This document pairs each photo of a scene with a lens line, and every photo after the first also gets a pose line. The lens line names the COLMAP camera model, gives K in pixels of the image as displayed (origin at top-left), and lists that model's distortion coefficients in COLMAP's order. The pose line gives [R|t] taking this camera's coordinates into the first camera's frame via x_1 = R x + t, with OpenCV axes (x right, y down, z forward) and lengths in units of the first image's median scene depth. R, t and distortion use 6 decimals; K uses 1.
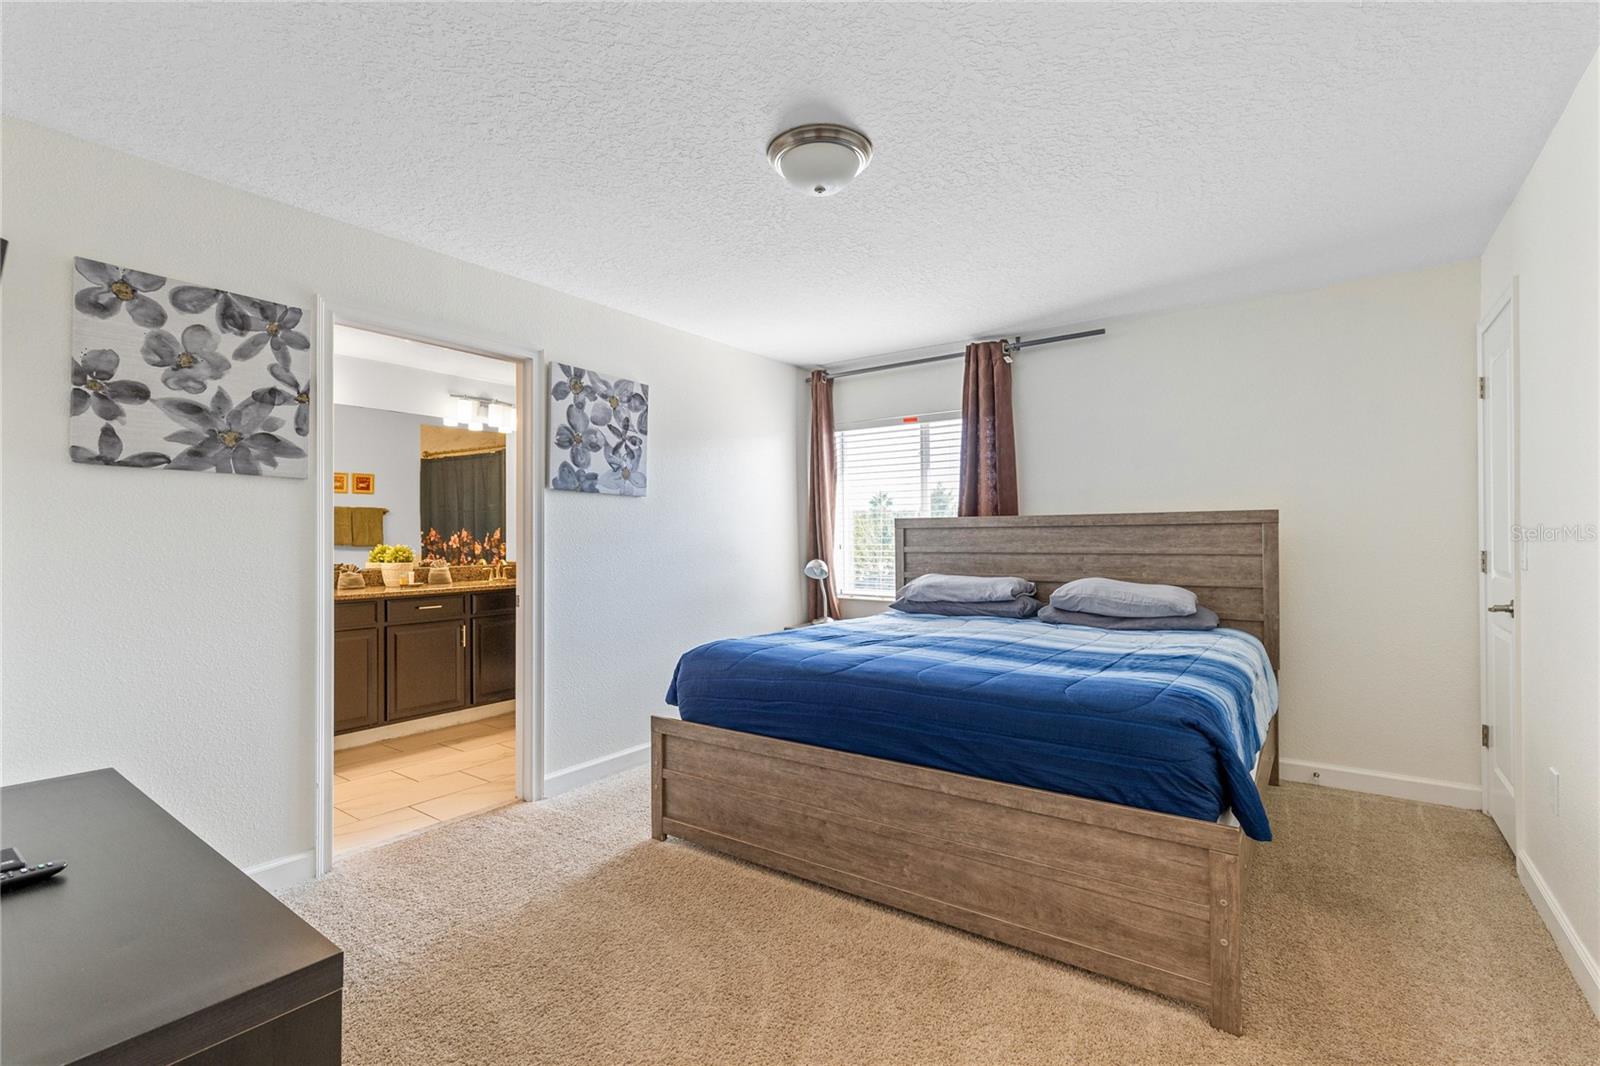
lens RADIAL K [[728.3, 0, 793.4], [0, 728.3, 527.7], [0, 0, 1]] dist [0.008457, -0.001566]
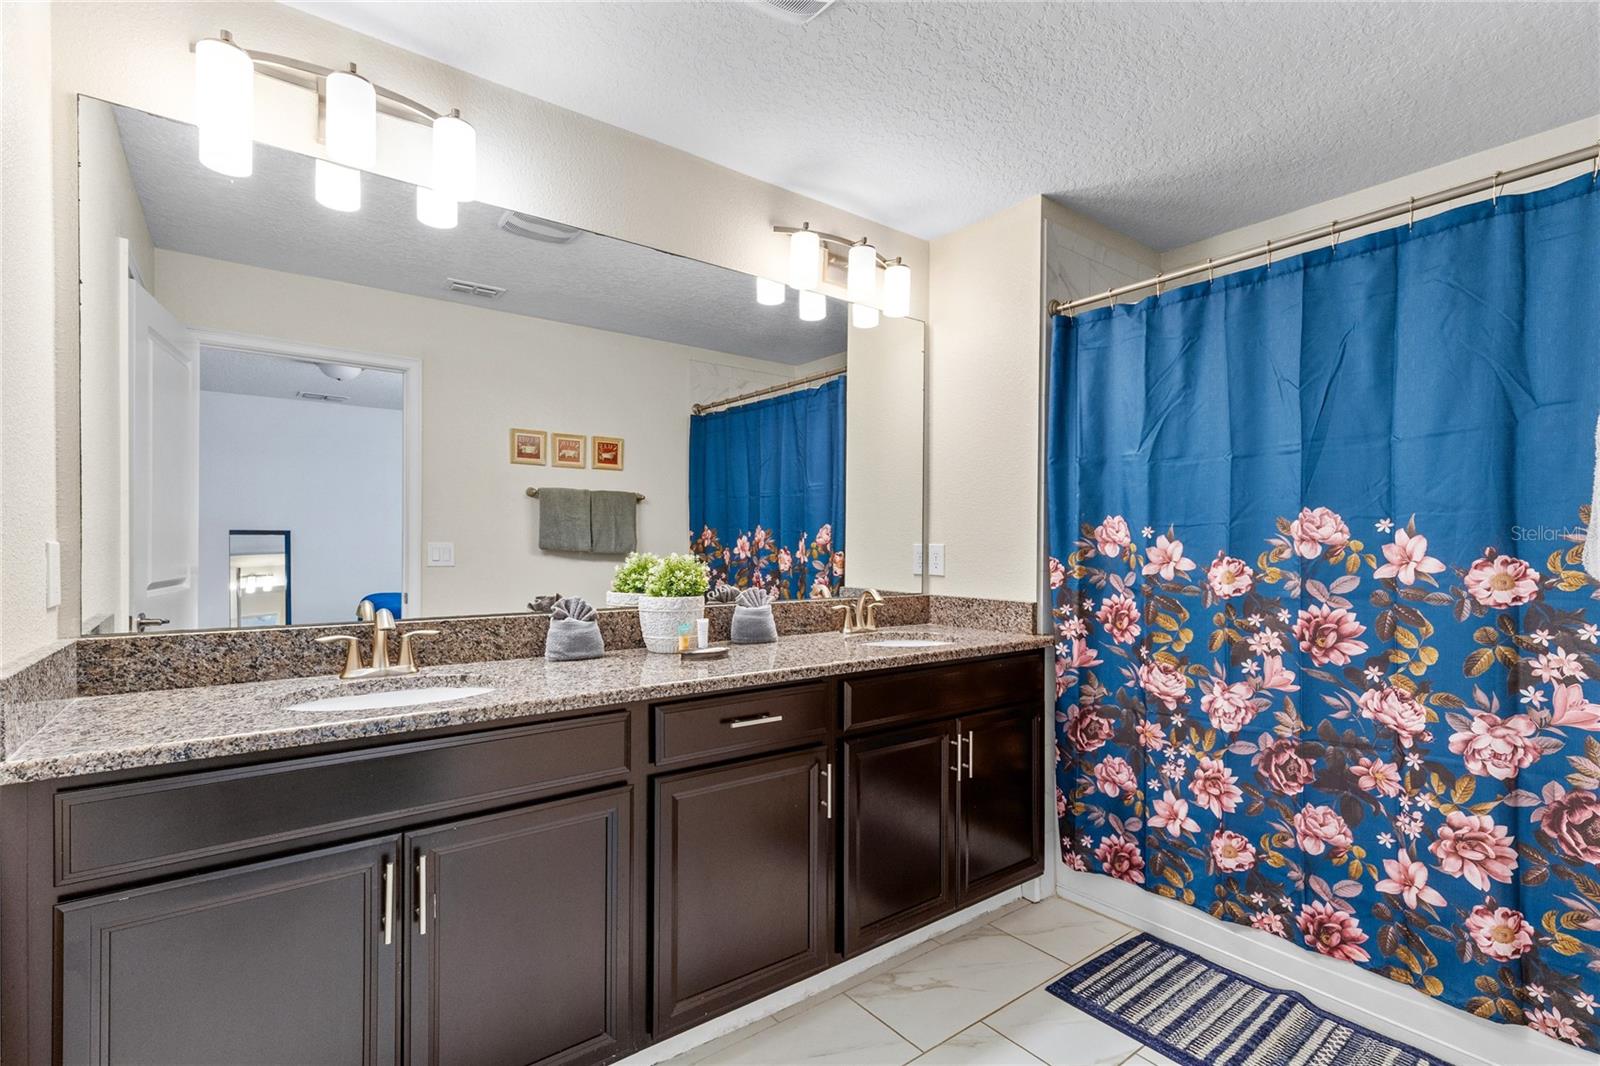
lens RADIAL K [[728.3, 0, 807.0], [0, 728.3, 543.3], [0, 0, 1]] dist [0.008457, -0.001566]
pose [[0.962798, 0.009200, -0.270067, -0.271596], [-0.006980, 0.999933, 0.009181, 0.009955], [0.270134, -0.006954, 0.962798, 0.471872]]
